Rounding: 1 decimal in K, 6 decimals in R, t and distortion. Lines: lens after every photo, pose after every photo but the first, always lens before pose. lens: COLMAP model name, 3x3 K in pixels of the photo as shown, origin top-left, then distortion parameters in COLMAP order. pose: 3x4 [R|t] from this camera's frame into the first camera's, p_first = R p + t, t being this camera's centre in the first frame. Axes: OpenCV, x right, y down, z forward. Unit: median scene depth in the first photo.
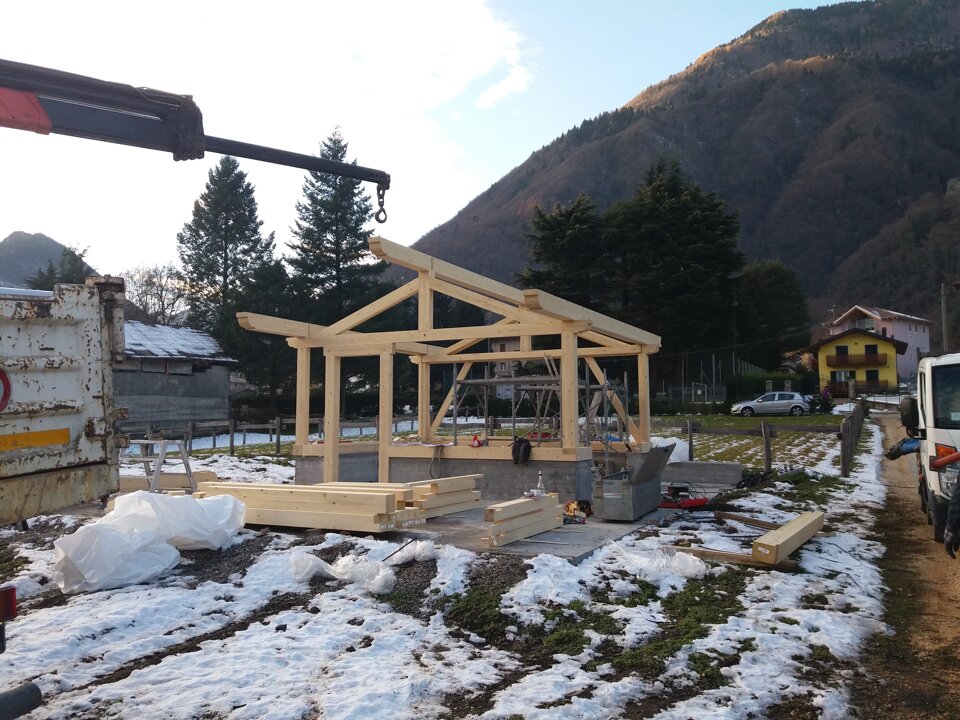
lens RADIAL K [[787.8, 0, 480.0], [0, 787.8, 360.0], [0, 0, 1]] dist [-0.003563, -0.006555]
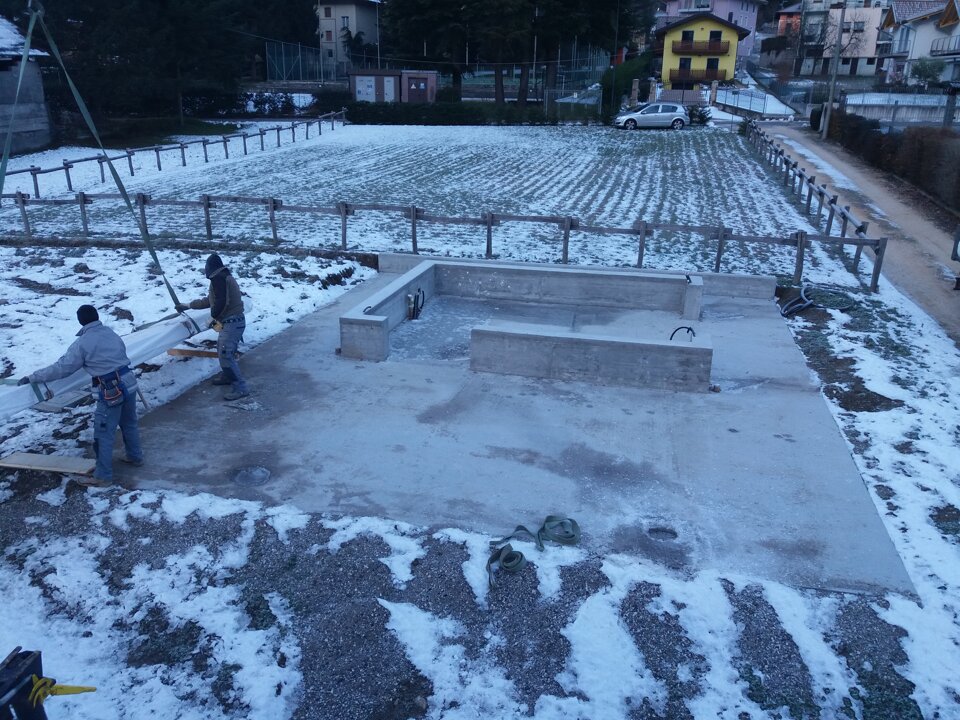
lens RADIAL K [[787.8, 0, 480.0], [0, 787.8, 360.0], [0, 0, 1]] dist [-0.003563, -0.006555]
pose [[0.972596, -0.059415, 0.224783, -0.062661], [-0.035779, 0.917034, 0.397201, -0.038101], [-0.229734, -0.394359, 0.889777, 0.049470]]
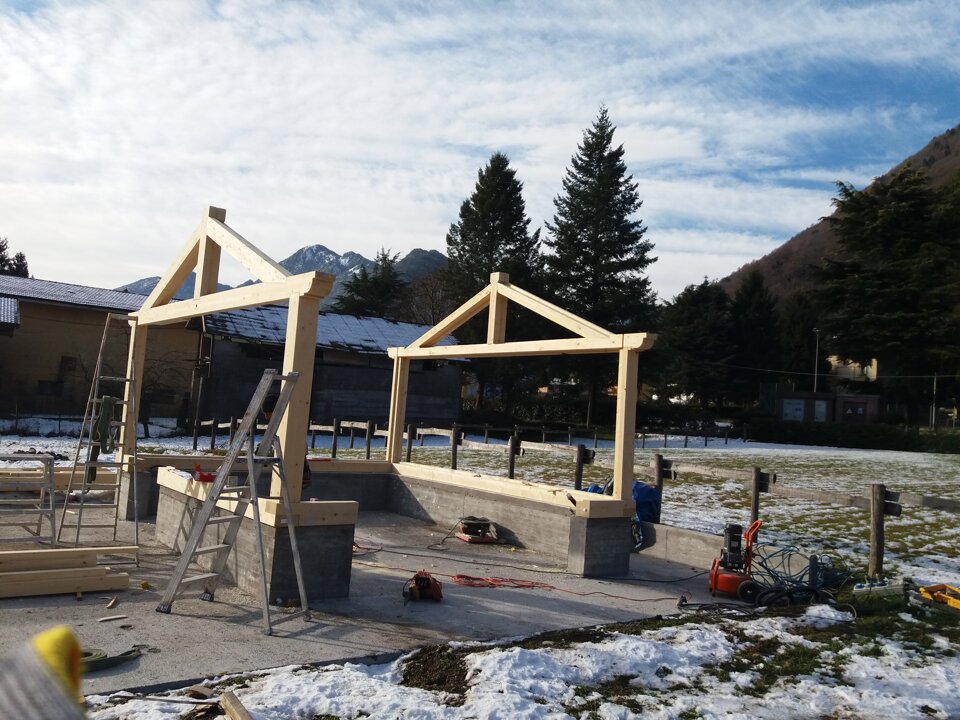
lens RADIAL K [[779.2, 0, 414.9], [0, 779.2, 359.7], [0, 0, 1]] dist [0.037542, -0.120980]
pose [[0.871592, 0.038208, -0.488741, 0.082289], [-0.042189, 0.999106, 0.002870, -0.000205], [0.488414, 0.018118, 0.872424, 0.102580]]
